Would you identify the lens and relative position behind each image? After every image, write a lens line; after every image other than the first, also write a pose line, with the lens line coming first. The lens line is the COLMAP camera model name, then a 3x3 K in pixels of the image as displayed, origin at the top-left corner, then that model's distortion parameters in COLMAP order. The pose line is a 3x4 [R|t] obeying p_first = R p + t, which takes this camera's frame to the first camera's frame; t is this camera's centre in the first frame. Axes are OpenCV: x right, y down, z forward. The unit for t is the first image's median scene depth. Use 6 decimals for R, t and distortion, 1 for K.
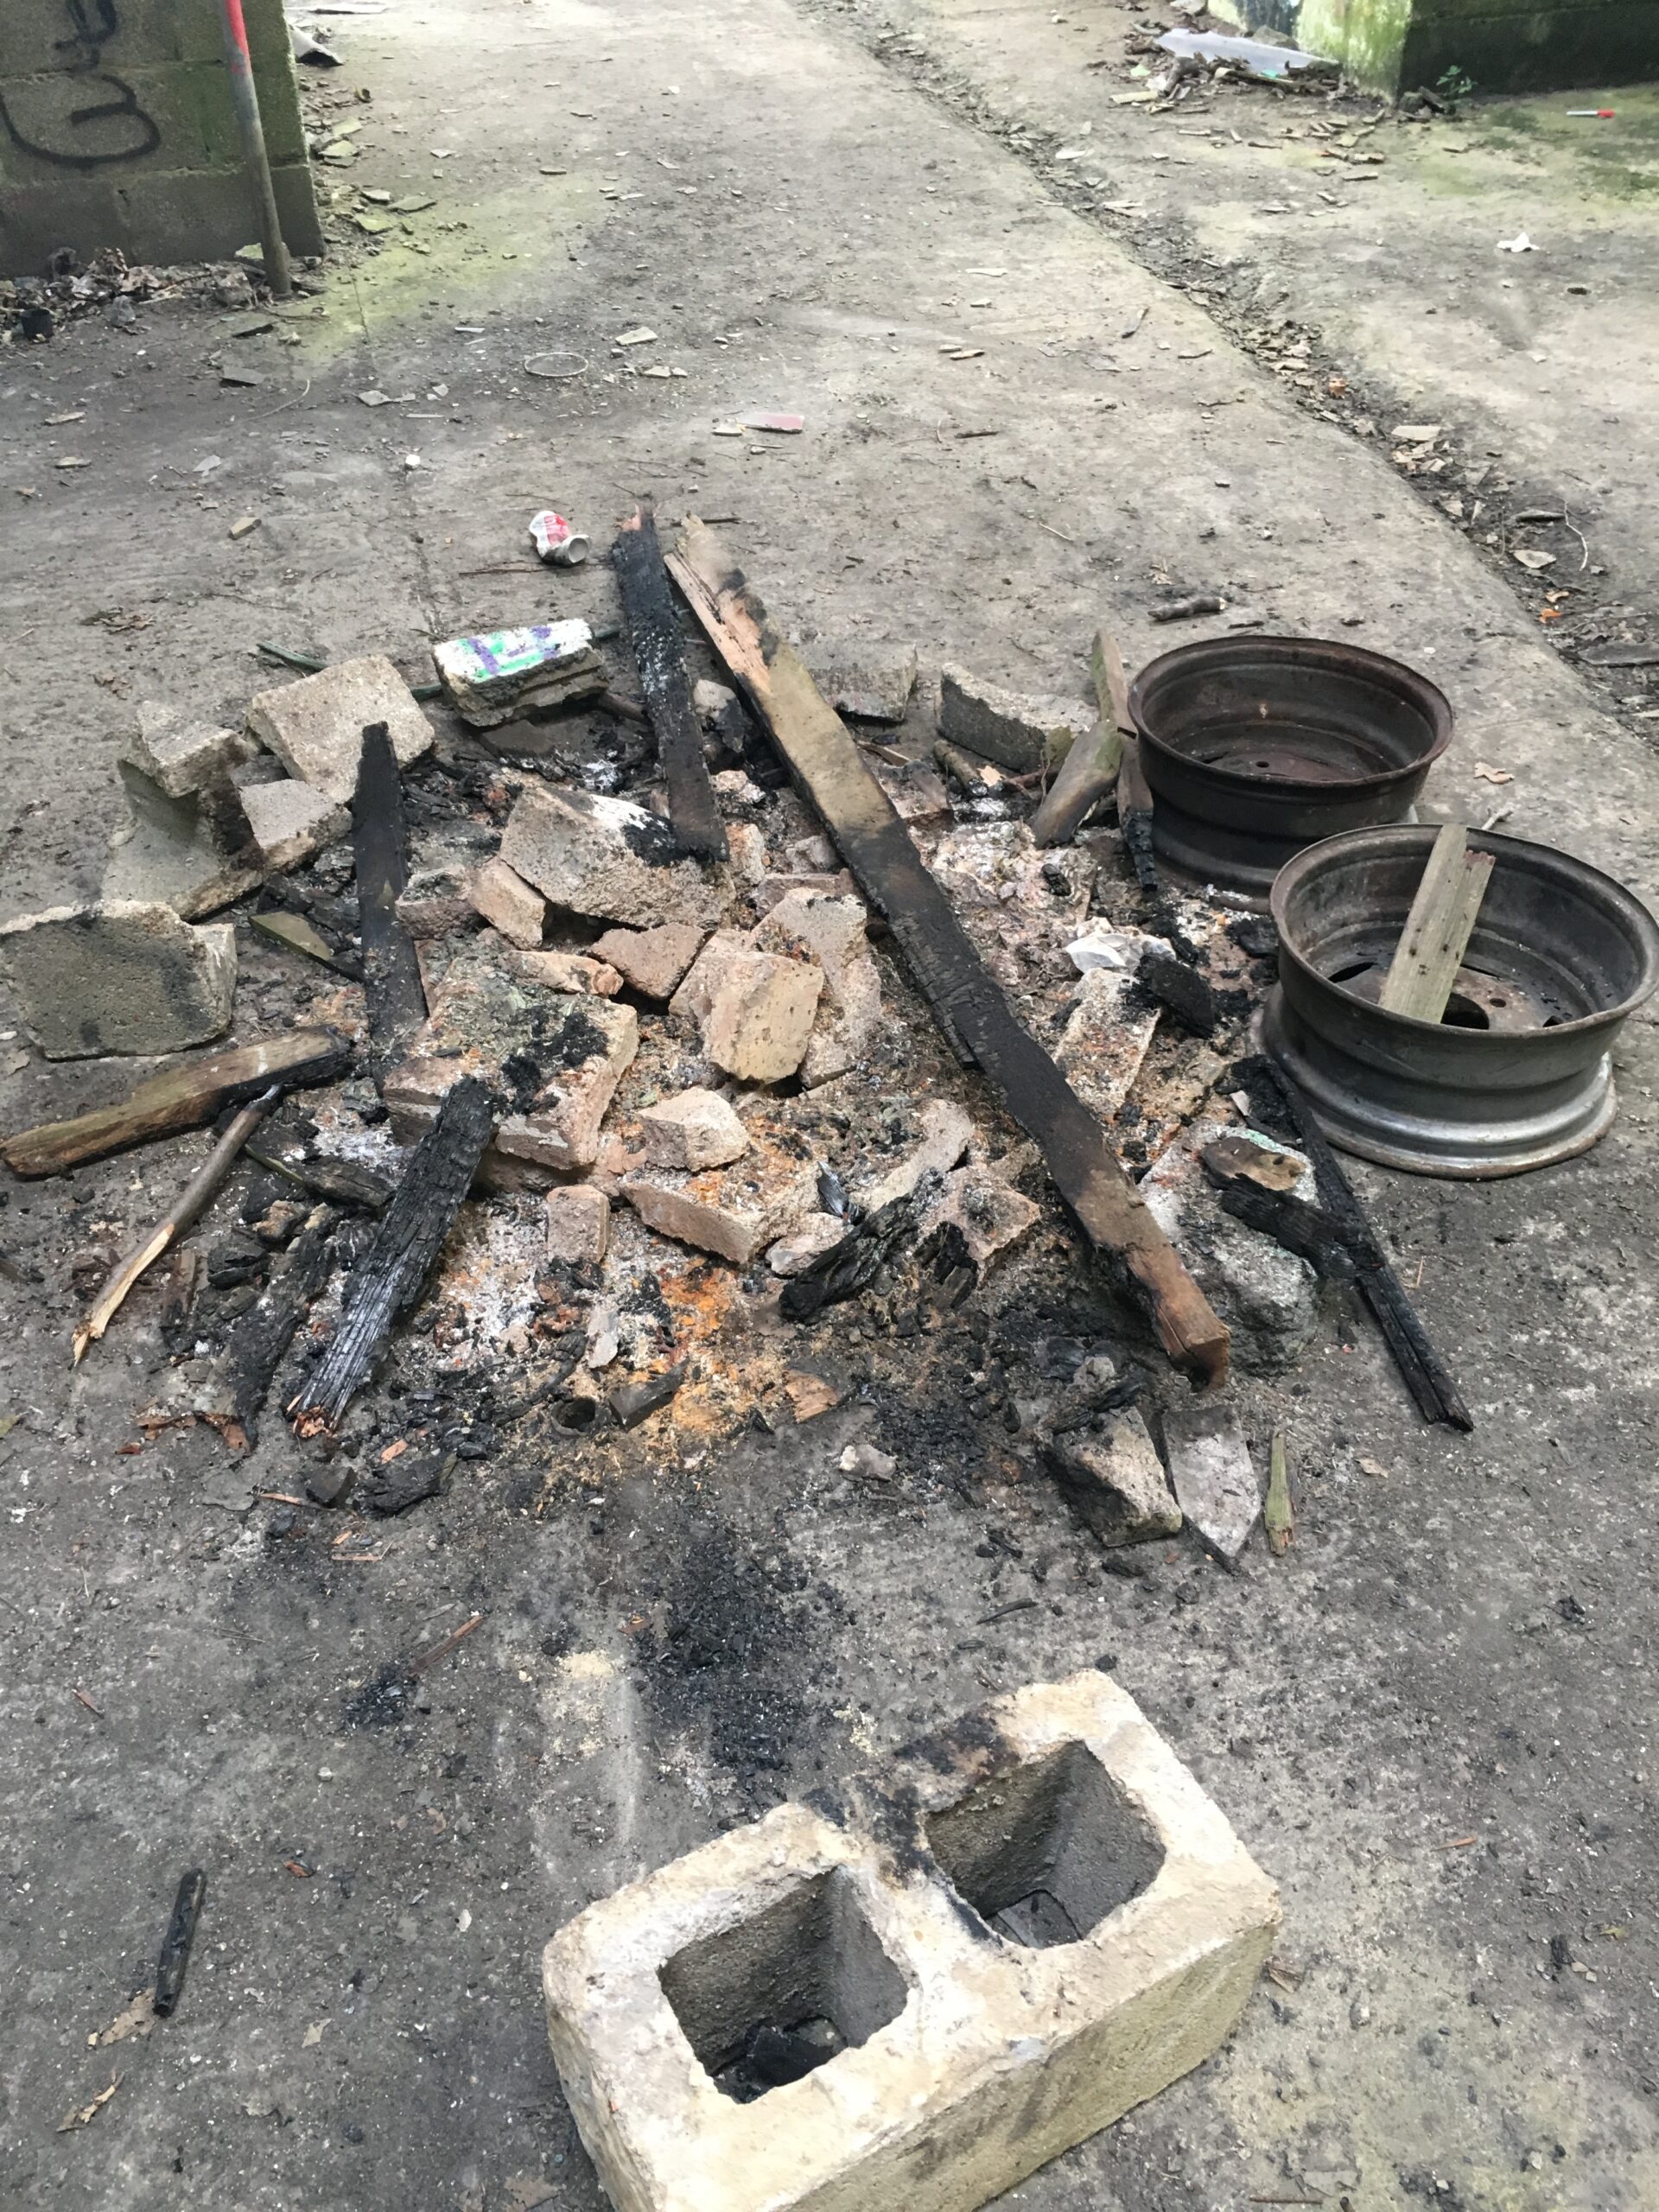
lens RADIAL K [[1882.9, 0, 831.4], [0, 1882.9, 1105.6], [0, 0, 1]] dist [0.070091, -0.097240]
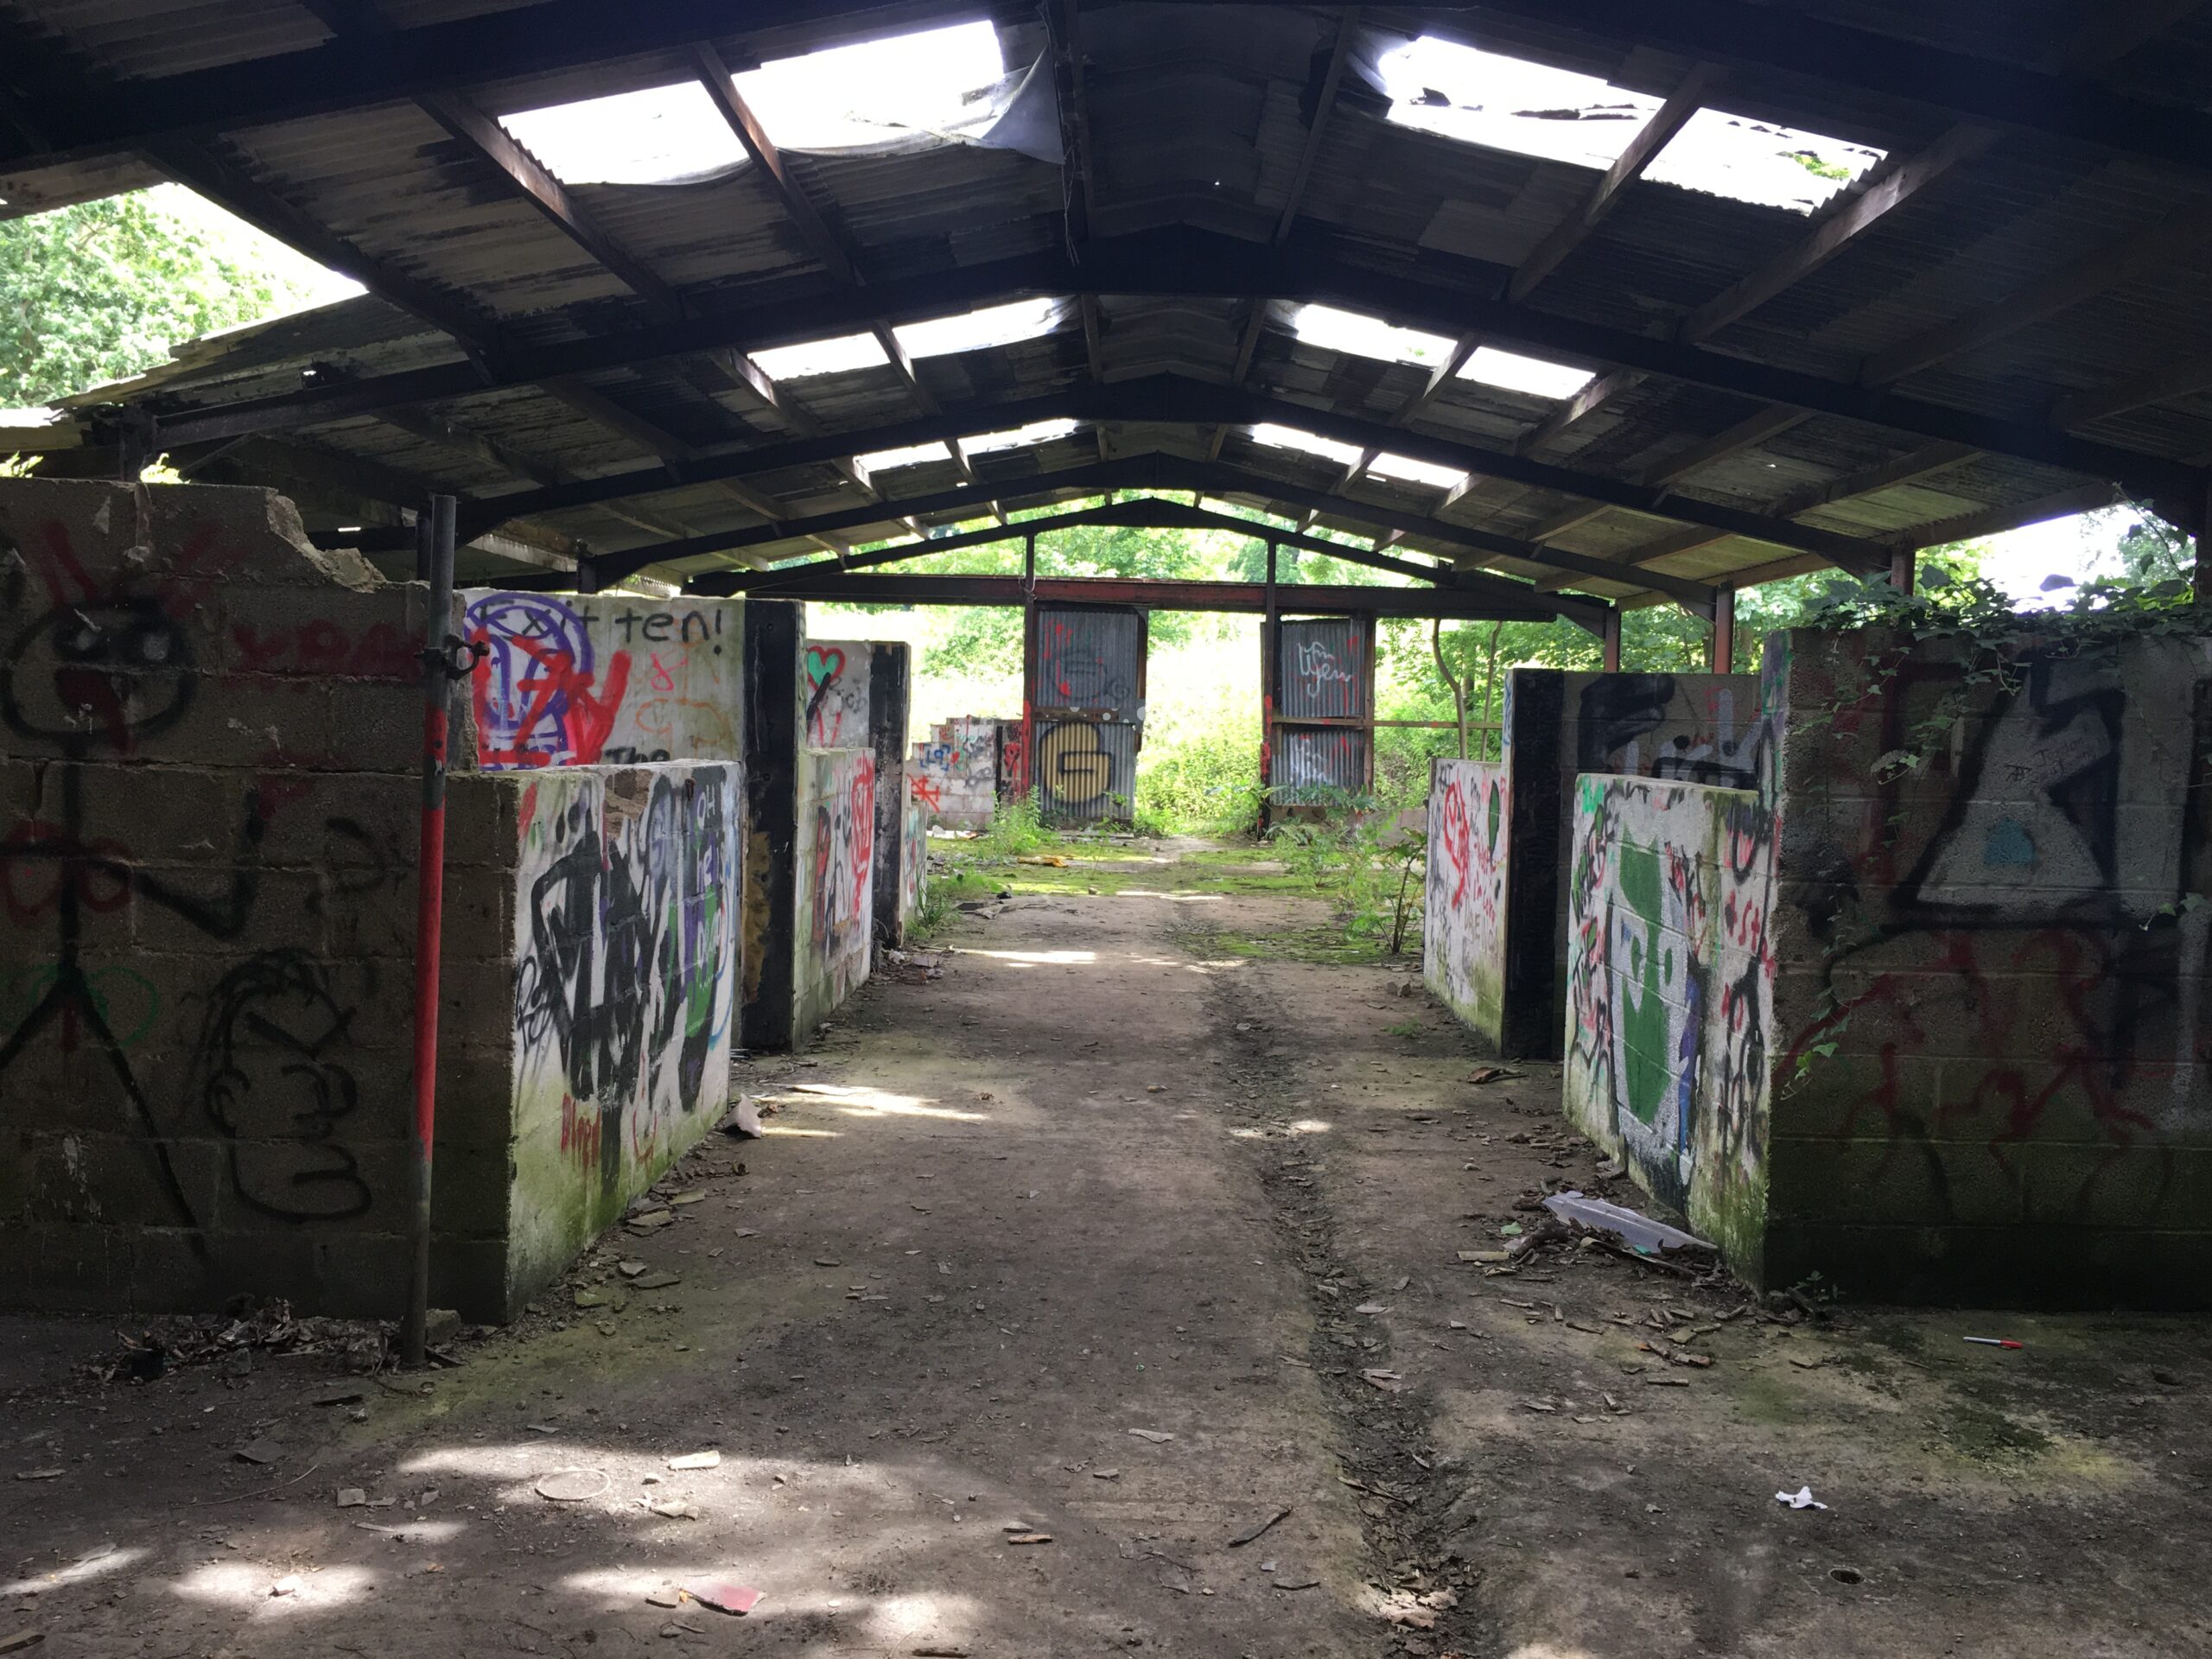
lens RADIAL K [[1915.4, 0, 1102.9], [0, 1915.4, 821.8], [0, 0, 1]] dist [0.052198, -0.062716]
pose [[0.960305, 0.053895, -0.273696, 0.244947], [-0.208744, 0.789686, -0.576907, -0.123059], [0.185042, 0.611139, 0.769590, 0.117796]]
